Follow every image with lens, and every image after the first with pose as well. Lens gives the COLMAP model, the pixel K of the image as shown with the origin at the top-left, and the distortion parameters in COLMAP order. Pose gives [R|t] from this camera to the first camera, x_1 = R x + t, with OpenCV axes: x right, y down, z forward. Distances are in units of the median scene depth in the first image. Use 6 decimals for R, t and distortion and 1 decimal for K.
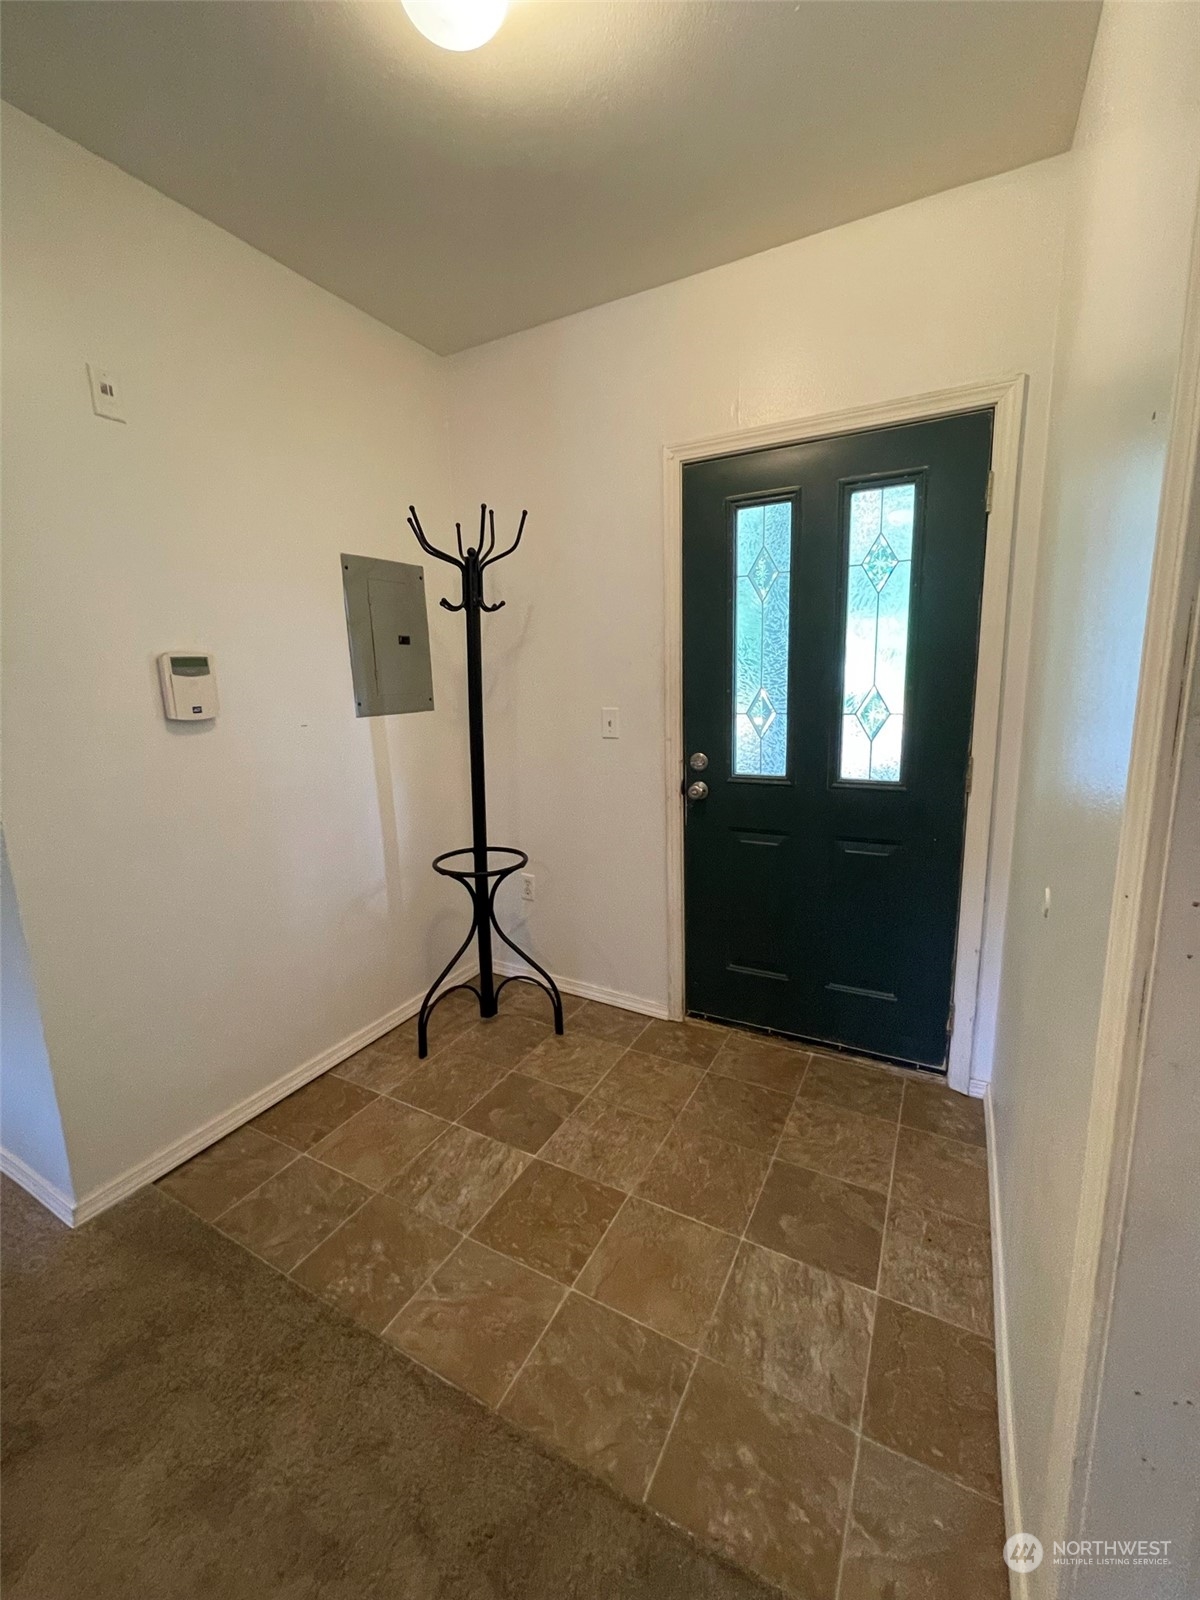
lens RADIAL K [[651.5, 0, 600.0], [0, 651.5, 800.0], [0, 0, 1]] dist [0.000276, -0.000015]
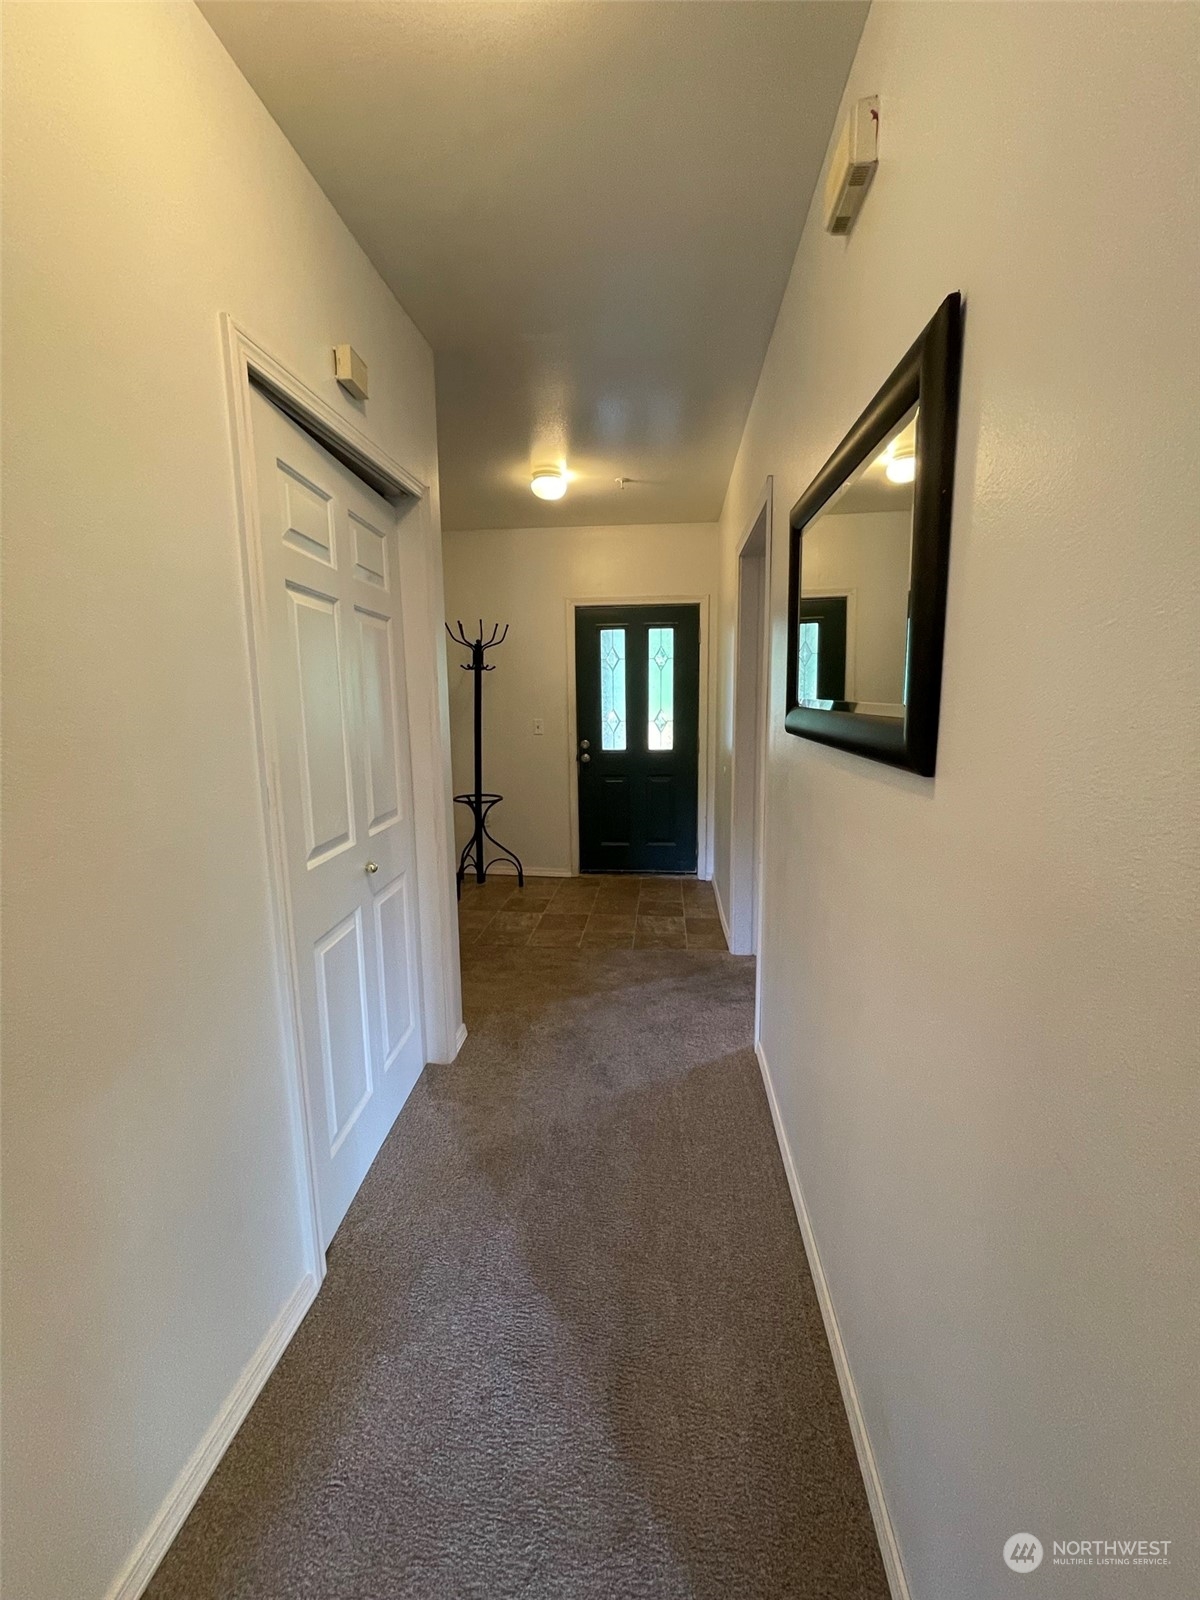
lens RADIAL K [[651.5, 0, 600.0], [0, 651.5, 800.0], [0, 0, 1]] dist [0.000276, -0.000015]
pose [[0.923399, -0.041779, 0.381562, -0.653389], [0.055036, 0.998198, -0.023893, 0.183747], [-0.379876, 0.043063, 0.924034, -1.013832]]
